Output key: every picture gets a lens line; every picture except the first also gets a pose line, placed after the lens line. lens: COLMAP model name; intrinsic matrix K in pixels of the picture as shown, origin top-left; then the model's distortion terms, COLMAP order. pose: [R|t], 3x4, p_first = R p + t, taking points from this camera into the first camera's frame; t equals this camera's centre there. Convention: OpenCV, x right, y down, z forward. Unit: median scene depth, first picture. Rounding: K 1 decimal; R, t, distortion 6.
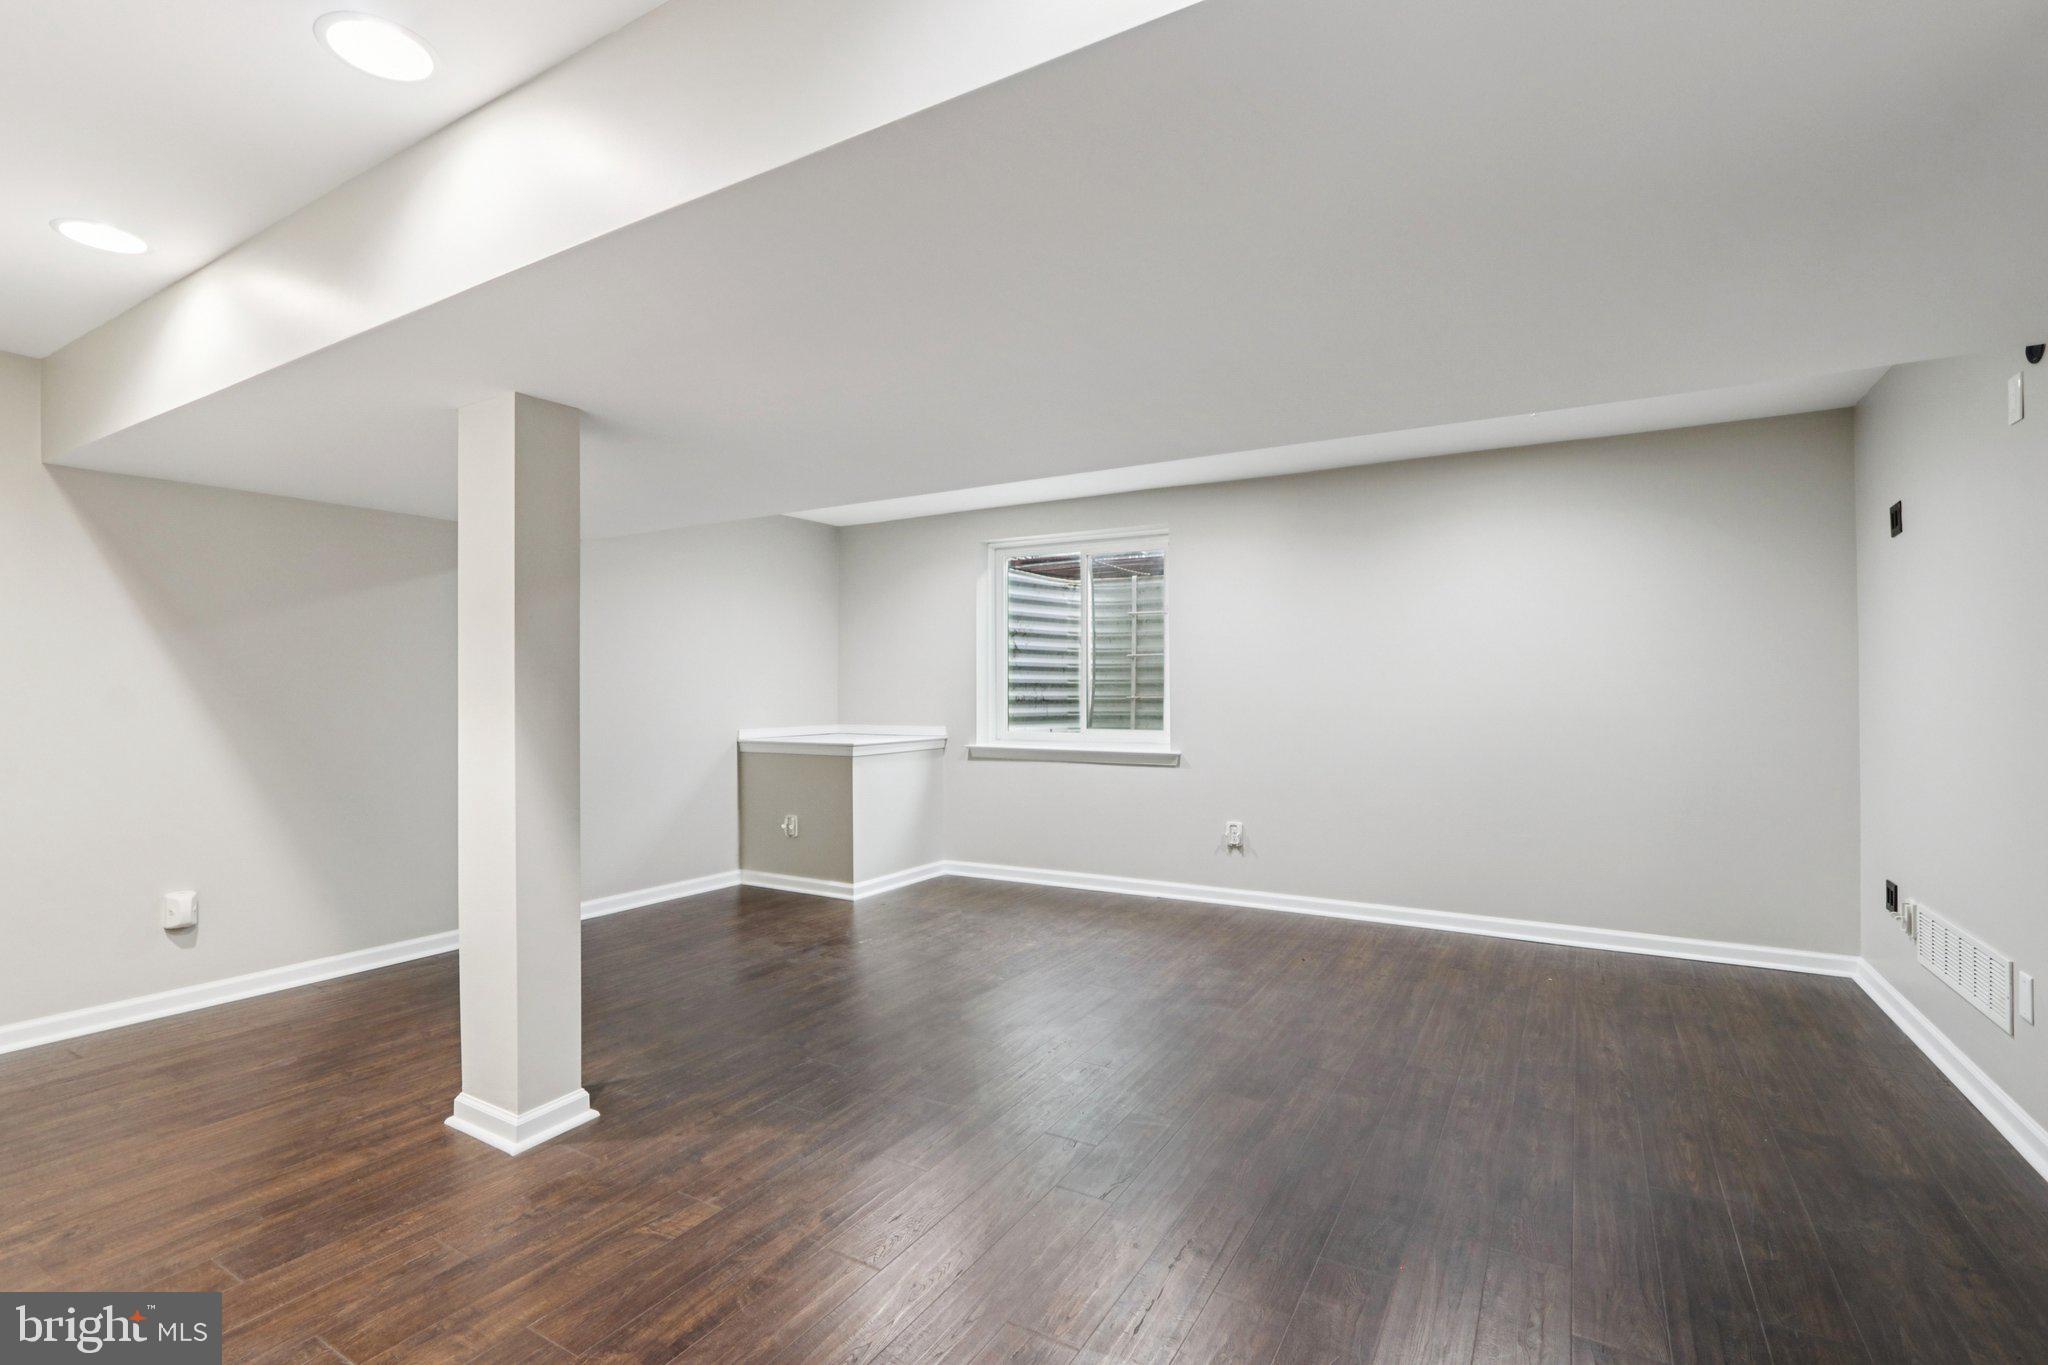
lens RADIAL K [[955.9, 0, 1021.2], [0, 955.9, 689.0], [0, 0, 1]] dist [-0.011043, -0.000019]
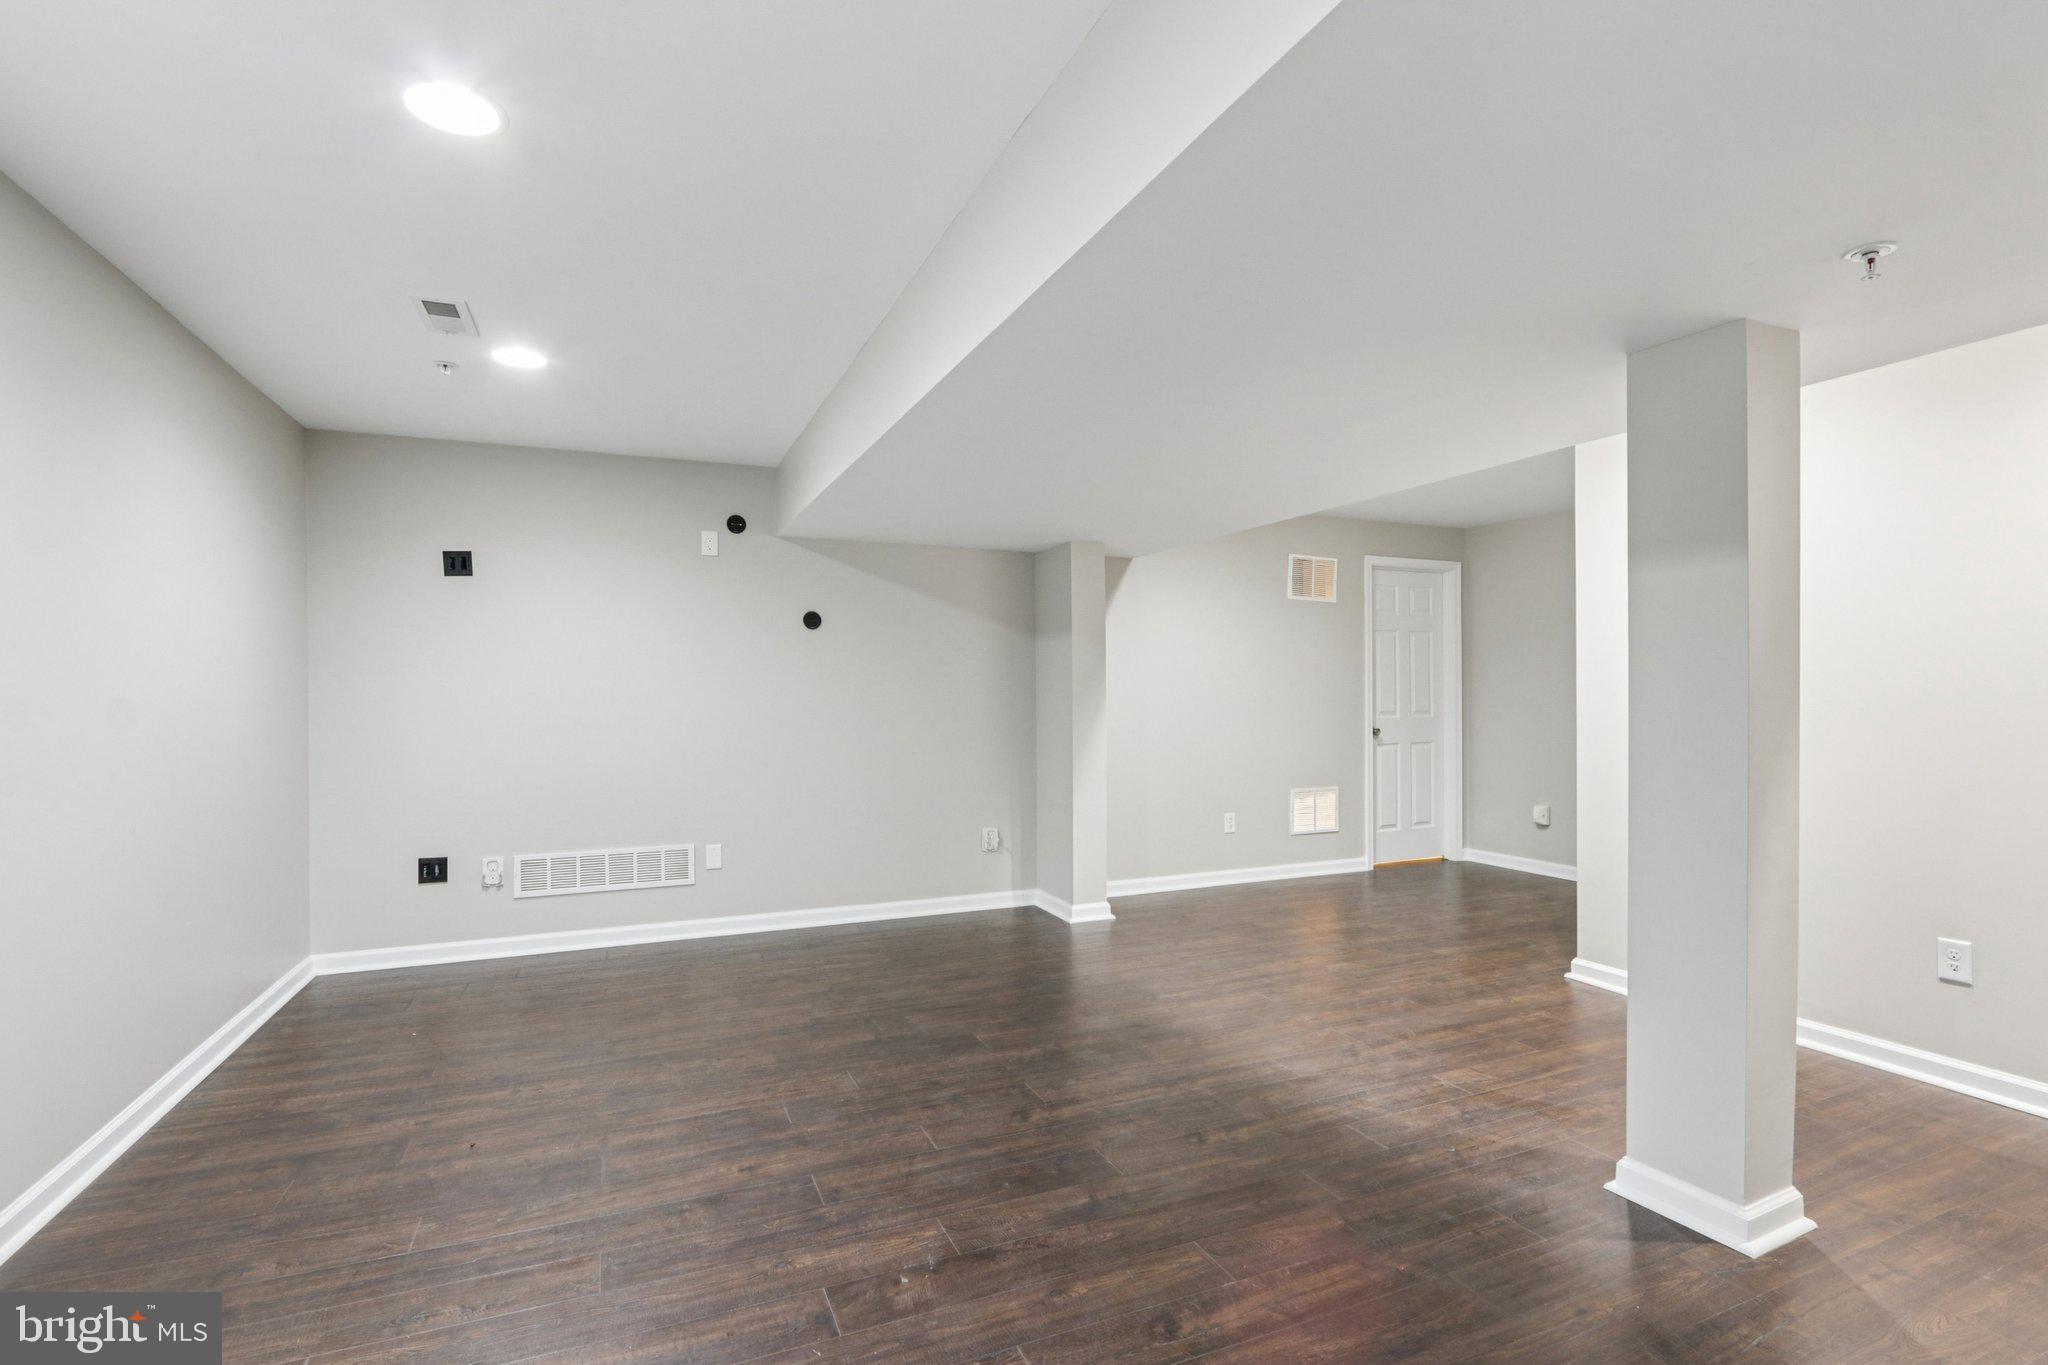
lens RADIAL K [[955.9, 0, 1021.2], [0, 955.9, 689.0], [0, 0, 1]] dist [-0.011043, -0.000019]
pose [[-0.806839, 0.009739, 0.590691, -0.570982], [0.008118, 0.999952, -0.005398, 0.004297], [-0.590716, 0.000440, -0.806880, 2.149996]]
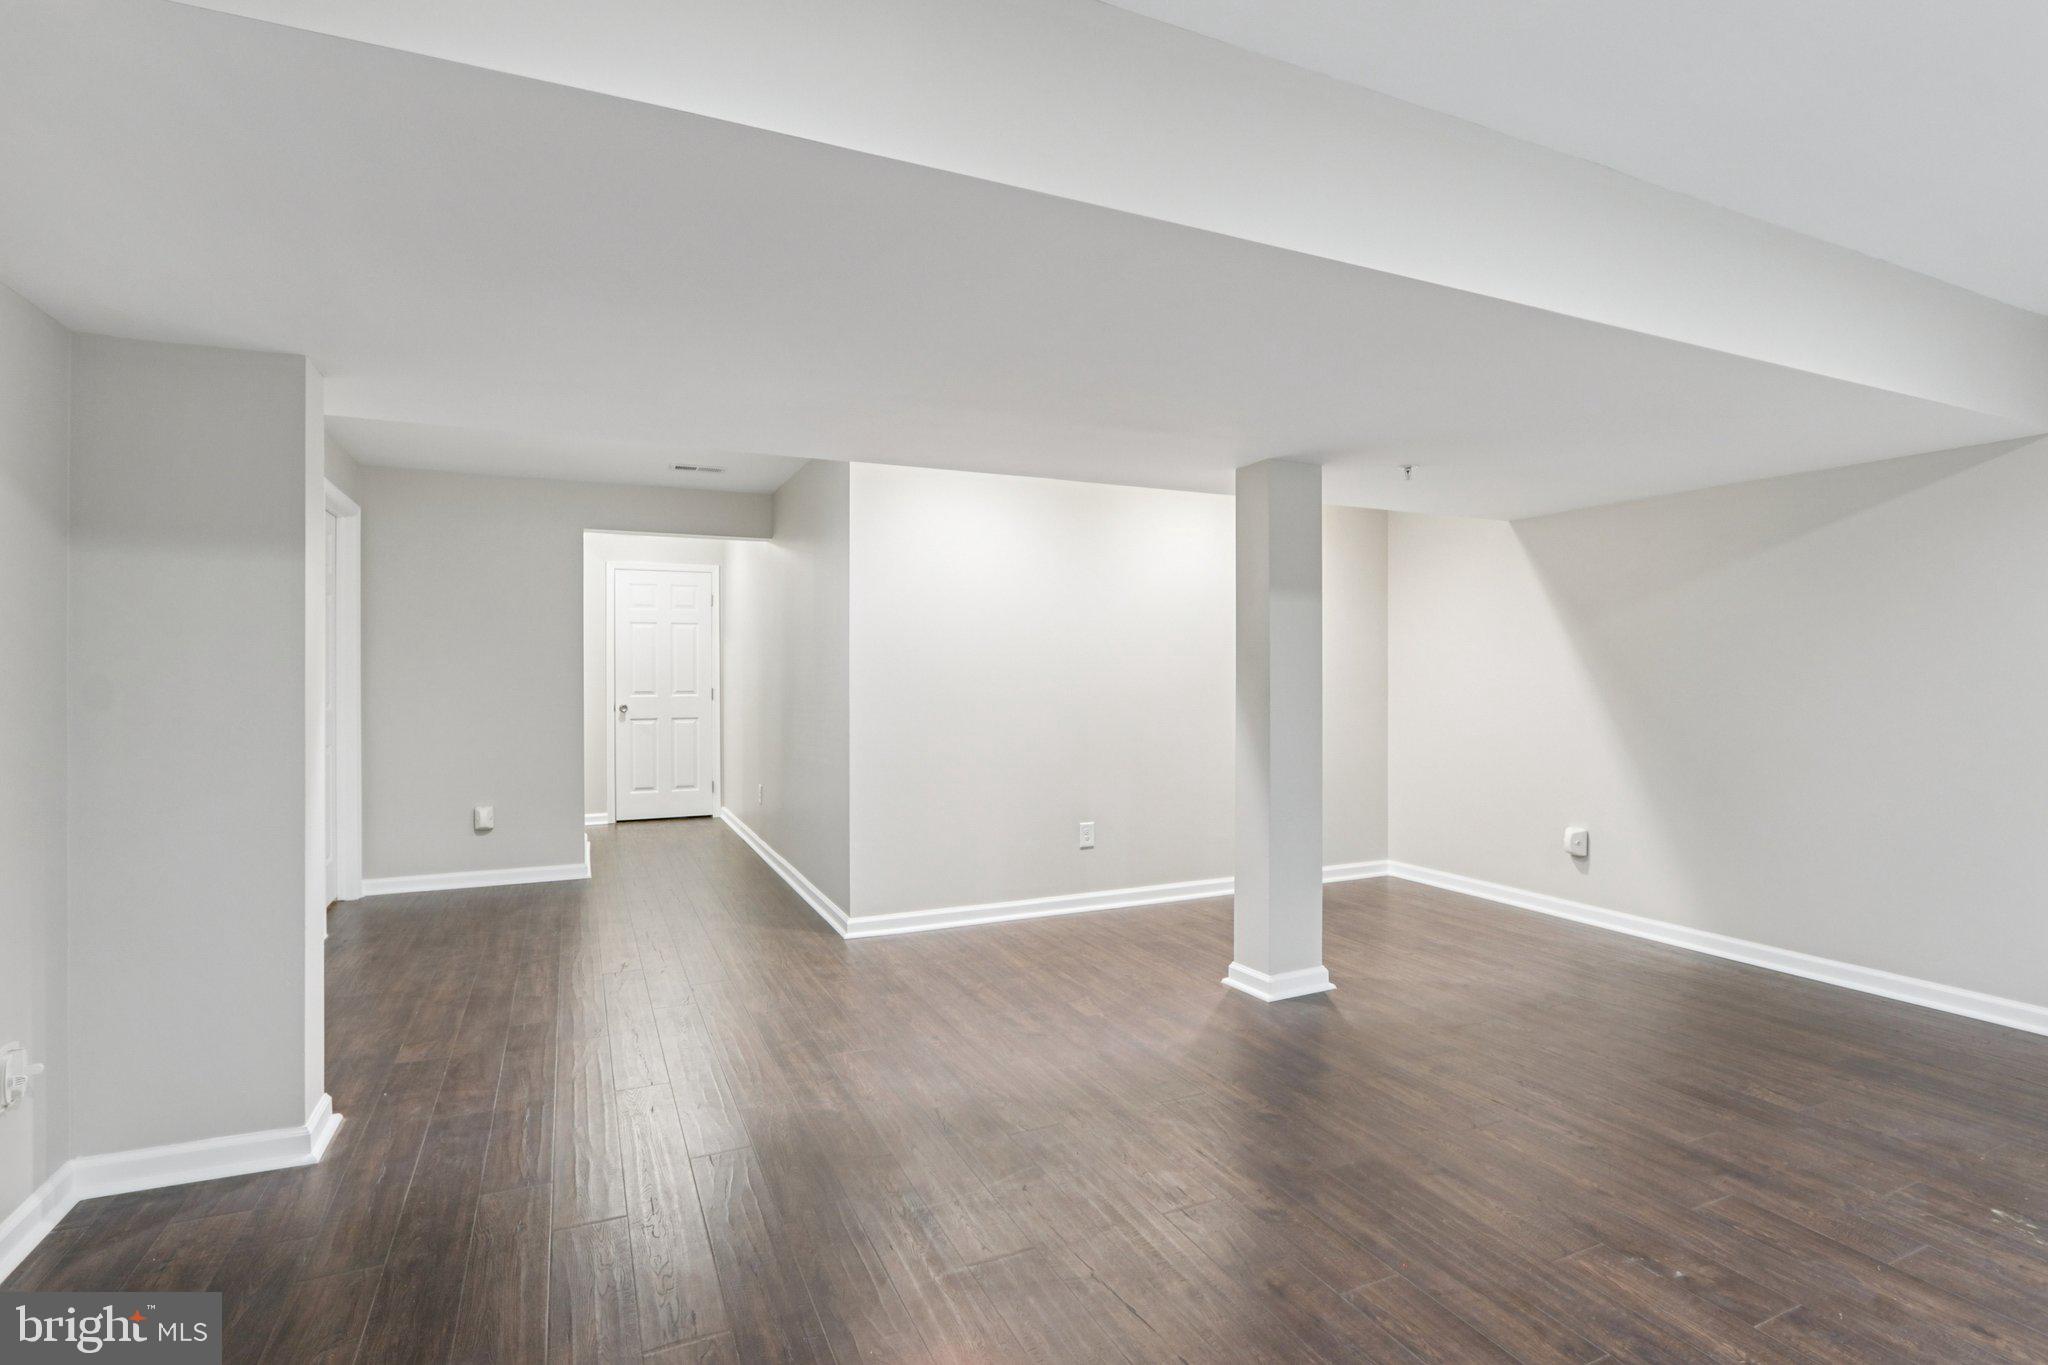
lens RADIAL K [[955.9, 0, 1021.2], [0, 955.9, 689.0], [0, 0, 1]] dist [-0.011043, -0.000019]
pose [[-0.575093, 0.013659, -0.817974, 0.871543], [0.000897, 0.999871, 0.016065, 0.002004], [0.818087, 0.008505, -0.575031, 1.585228]]
